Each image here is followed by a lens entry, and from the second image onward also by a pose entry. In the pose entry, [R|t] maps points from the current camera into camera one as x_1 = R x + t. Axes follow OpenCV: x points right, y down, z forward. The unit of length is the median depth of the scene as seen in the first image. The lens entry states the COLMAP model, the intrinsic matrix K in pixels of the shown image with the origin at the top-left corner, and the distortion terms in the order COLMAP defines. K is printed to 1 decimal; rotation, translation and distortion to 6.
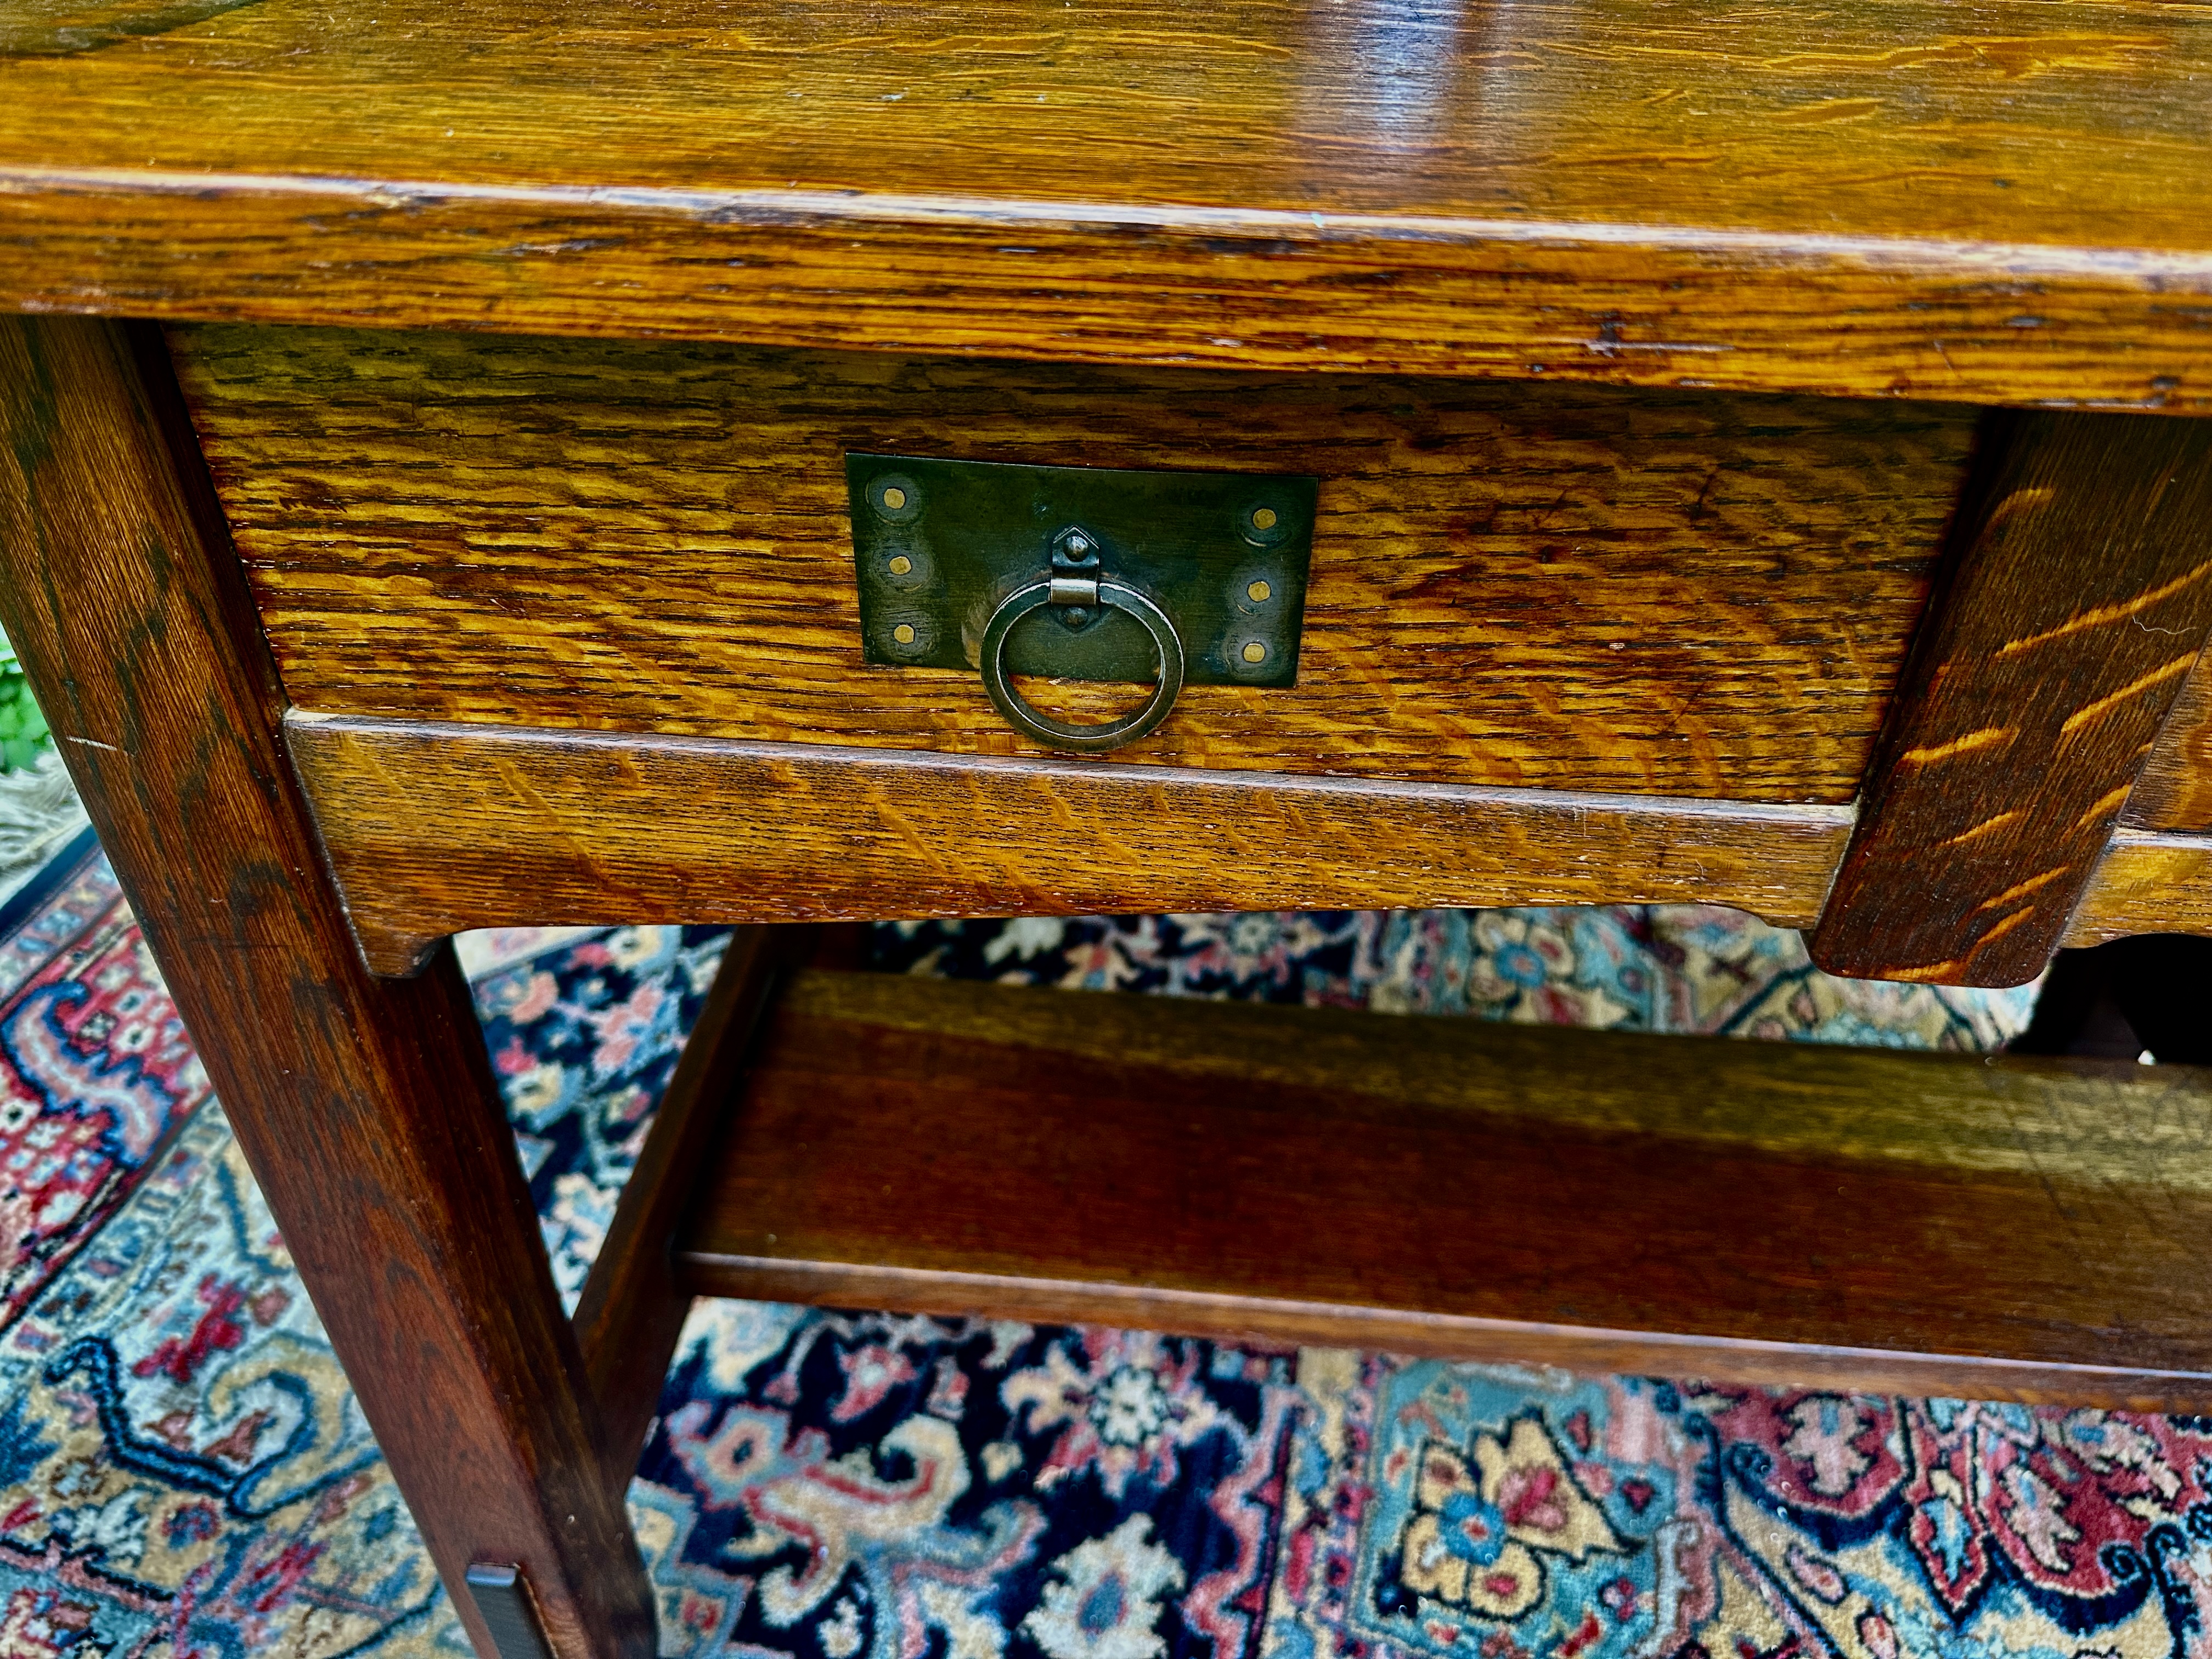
lens RADIAL K [[1588.2, 0, 1101.4], [0, 1588.2, 828.4], [0, 0, 1]] dist [0.017774, -0.029897]
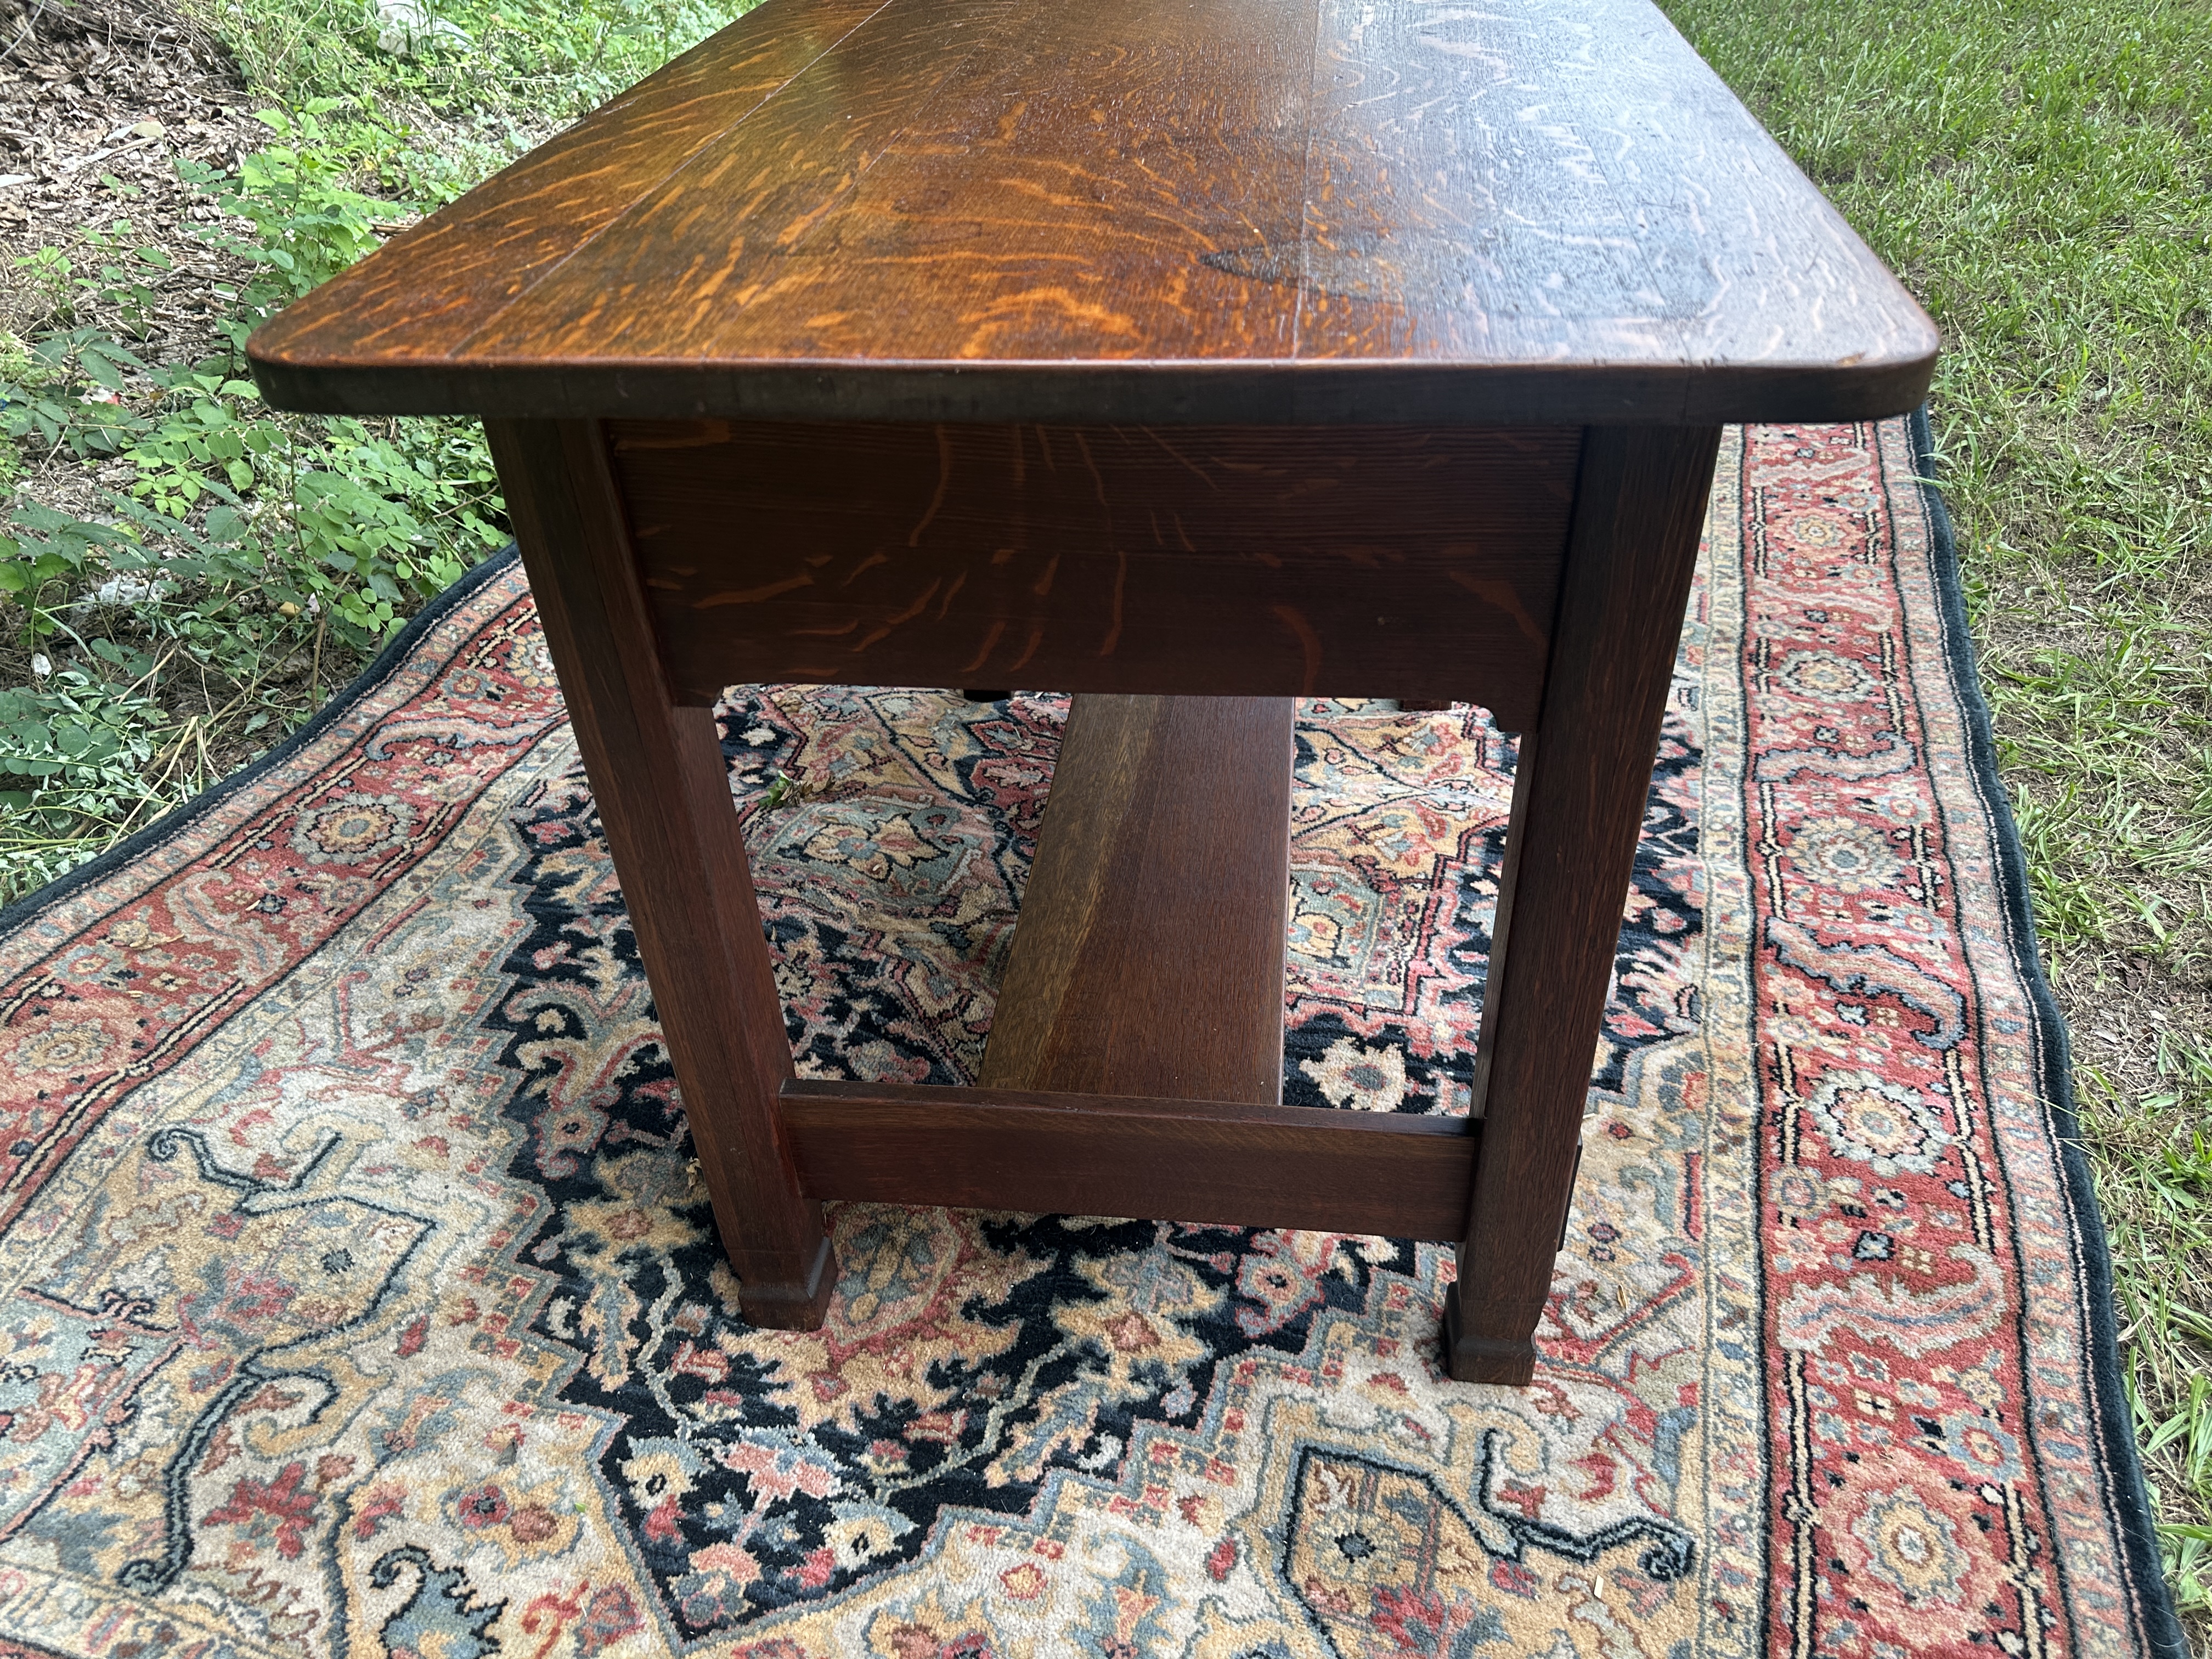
lens RADIAL K [[1588.2, 0, 1100.3], [0, 1588.2, 837.6], [0, 0, 1]] dist [0.017774, -0.029897]
pose [[0.028365, -0.609140, 0.792555, -1.117256], [0.636877, 0.622124, 0.455357, -0.563060], [-0.770444, 0.491844, 0.405594, 0.427422]]
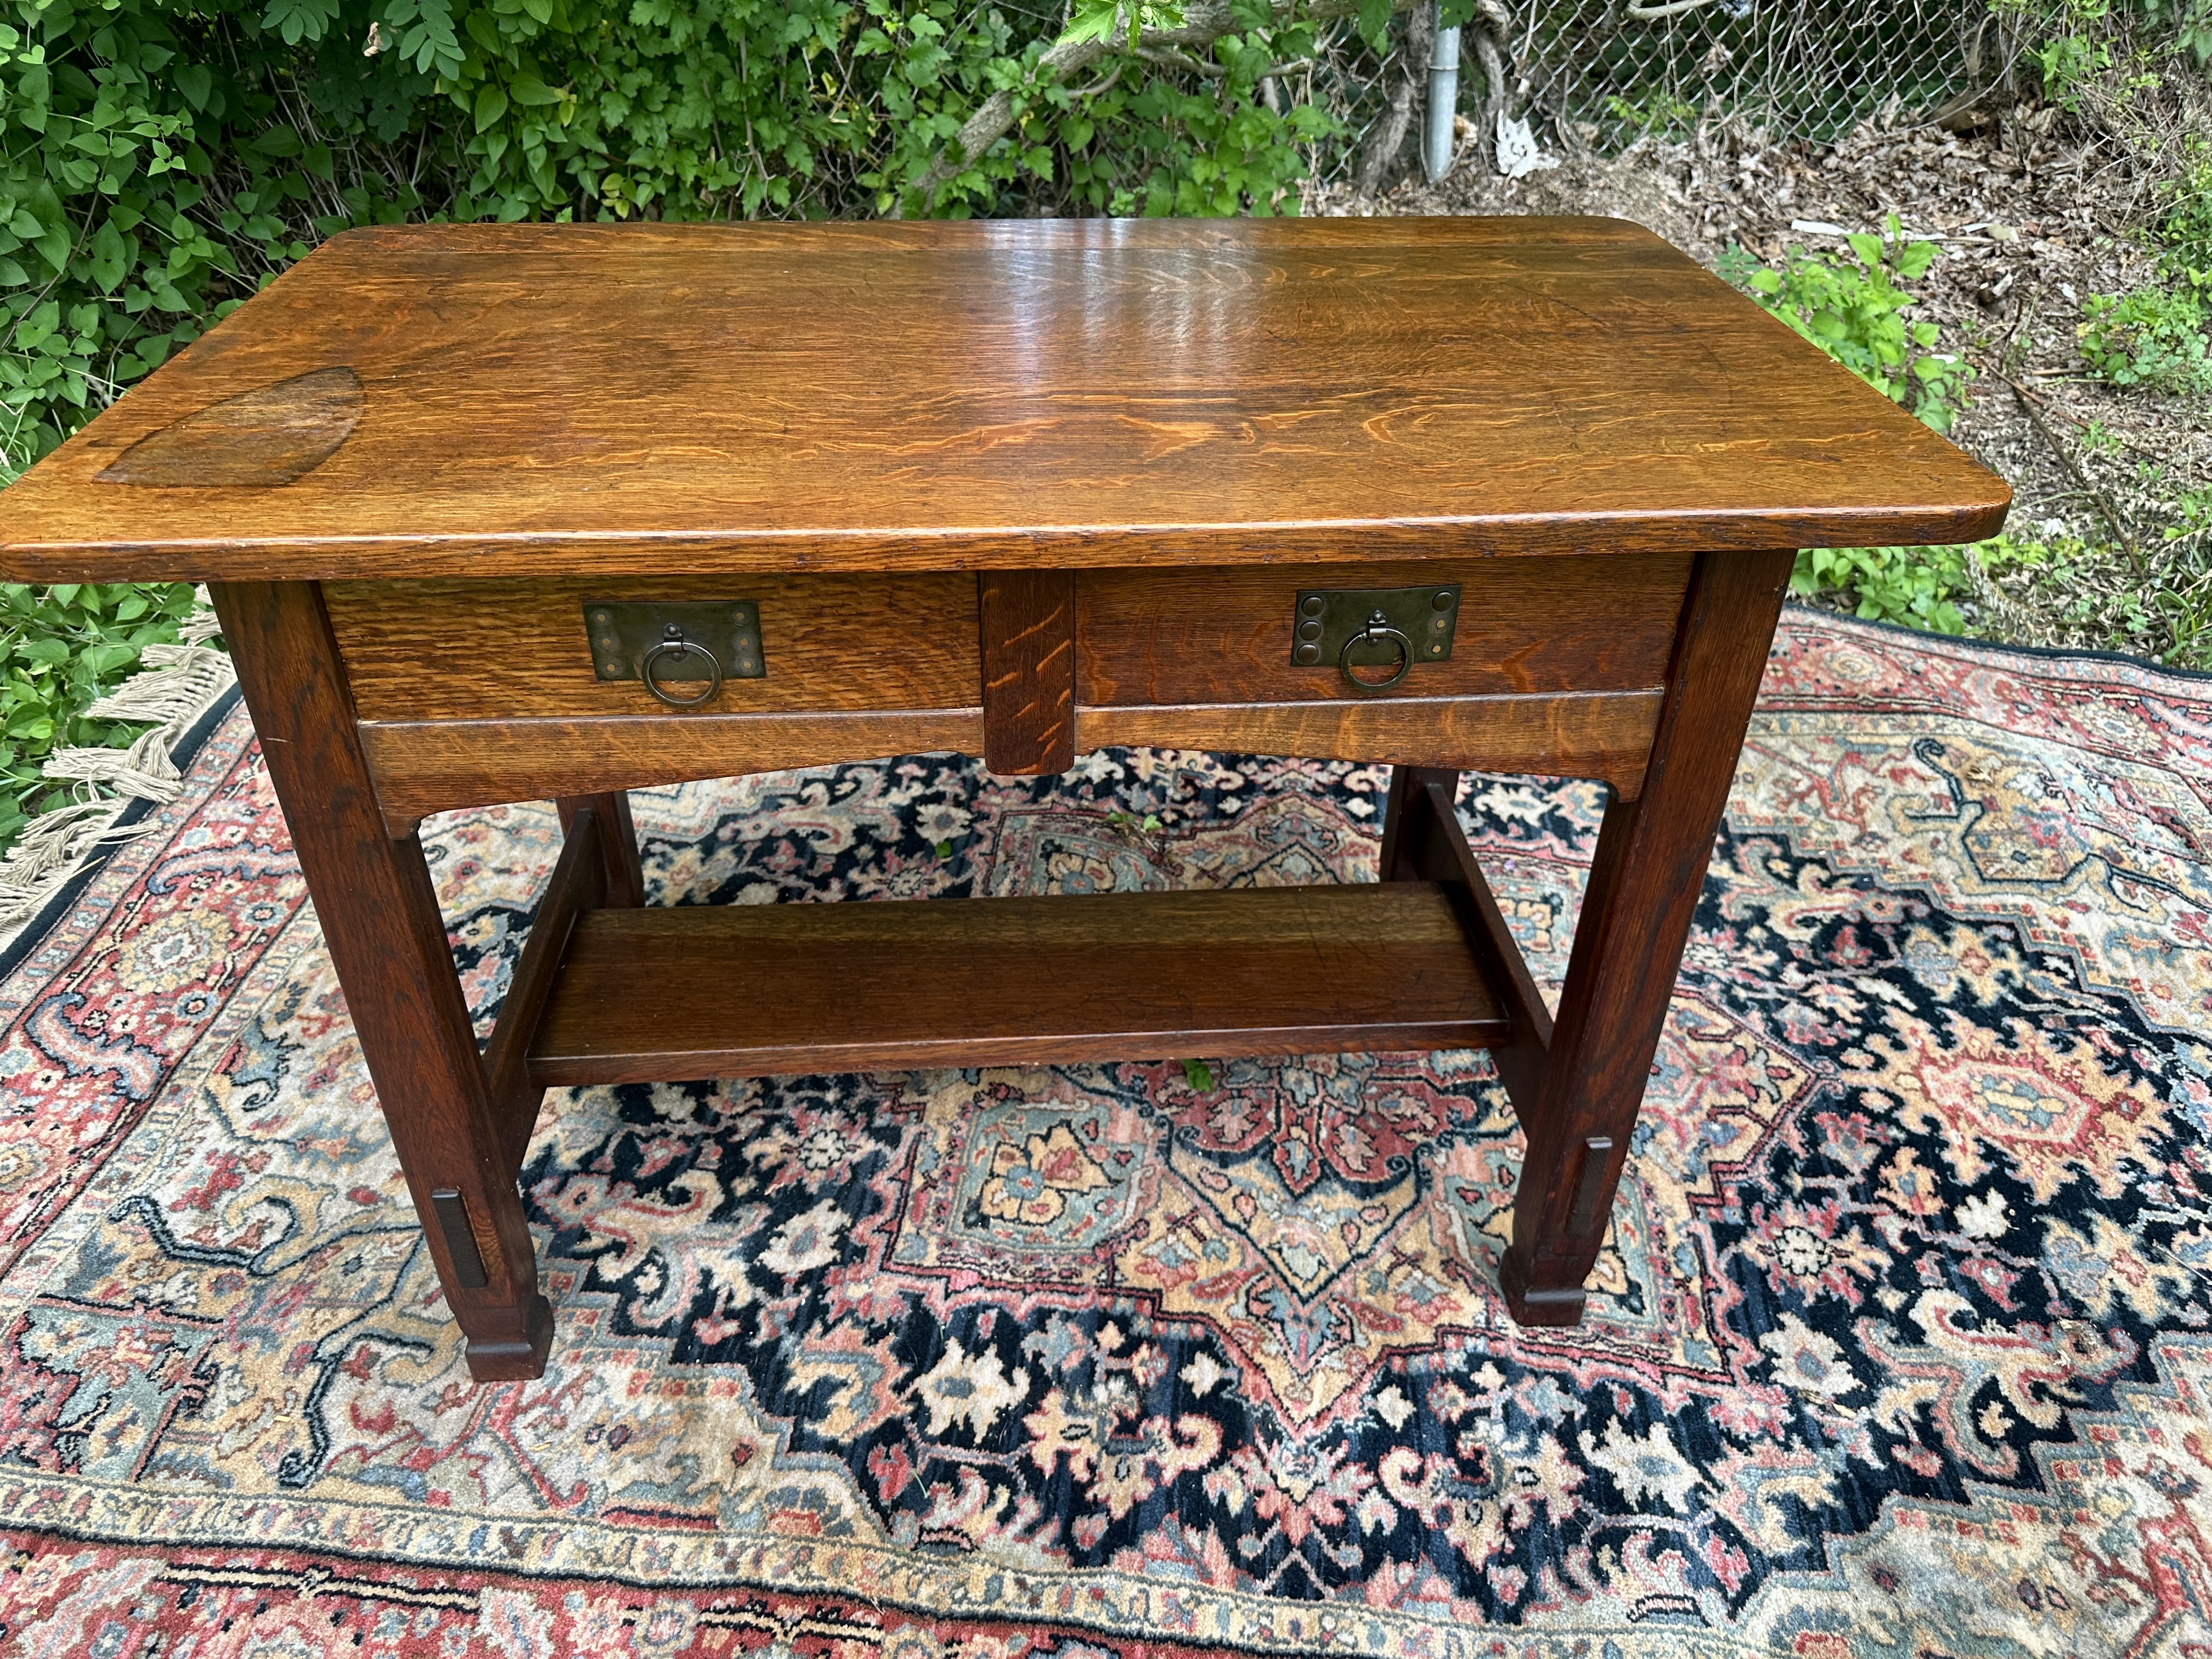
lens RADIAL K [[1588.2, 0, 1095.2], [0, 1588.2, 838.8], [0, 0, 1]] dist [0.017774, -0.029897]
pose [[0.988804, -0.090856, 0.118369, 0.146279], [0.096035, 0.994622, -0.038797, 0.149226], [-0.114208, 0.049730, 0.992211, -0.746068]]
